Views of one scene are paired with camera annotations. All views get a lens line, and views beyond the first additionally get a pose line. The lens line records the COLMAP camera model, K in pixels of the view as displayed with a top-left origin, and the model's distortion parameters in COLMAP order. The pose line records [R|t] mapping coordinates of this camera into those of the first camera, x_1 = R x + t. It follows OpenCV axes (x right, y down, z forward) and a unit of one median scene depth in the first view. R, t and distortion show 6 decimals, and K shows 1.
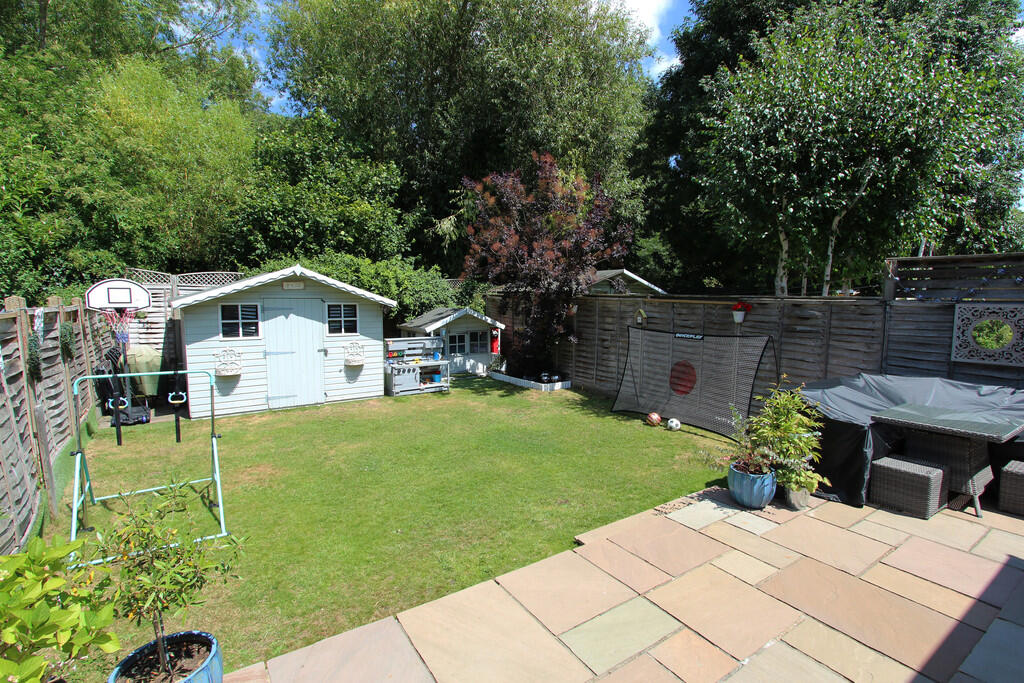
lens RADIAL K [[472.9, 0, 518.0], [0, 472.9, 343.0], [0, 0, 1]] dist [-0.019987, 0.003834]
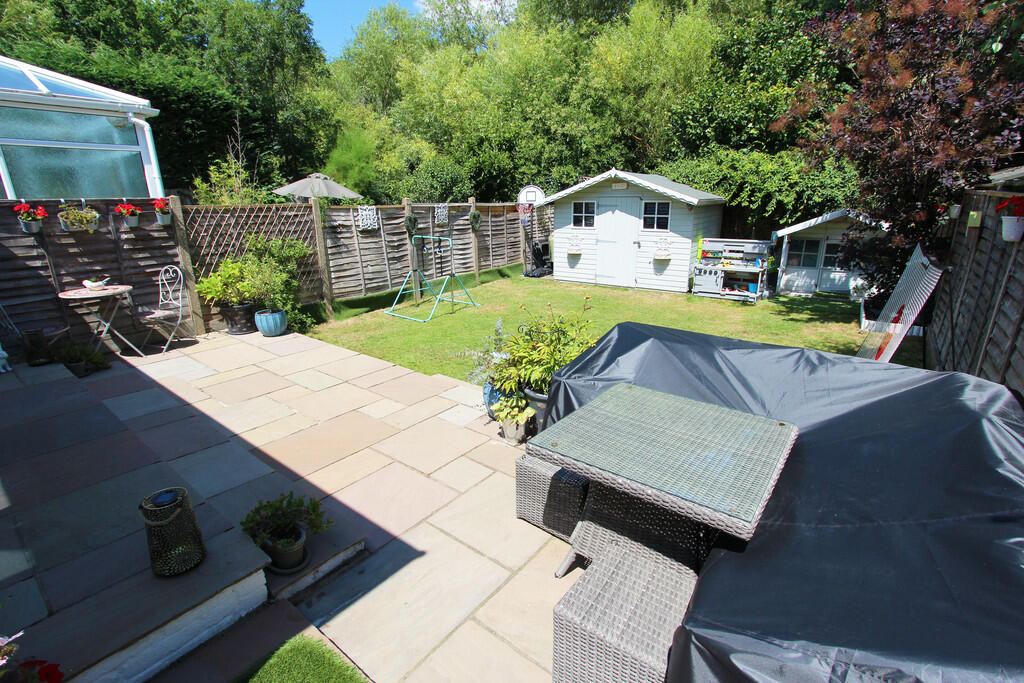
lens RADIAL K [[472.9, 0, 518.6], [0, 472.9, 340.4], [0, 0, 1]] dist [-0.019987, 0.003834]
pose [[0.316716, 0.262791, -0.911390, 0.631347], [-0.077617, 0.964813, 0.251222, -0.022318], [0.945339, -0.008826, 0.325969, 0.338498]]
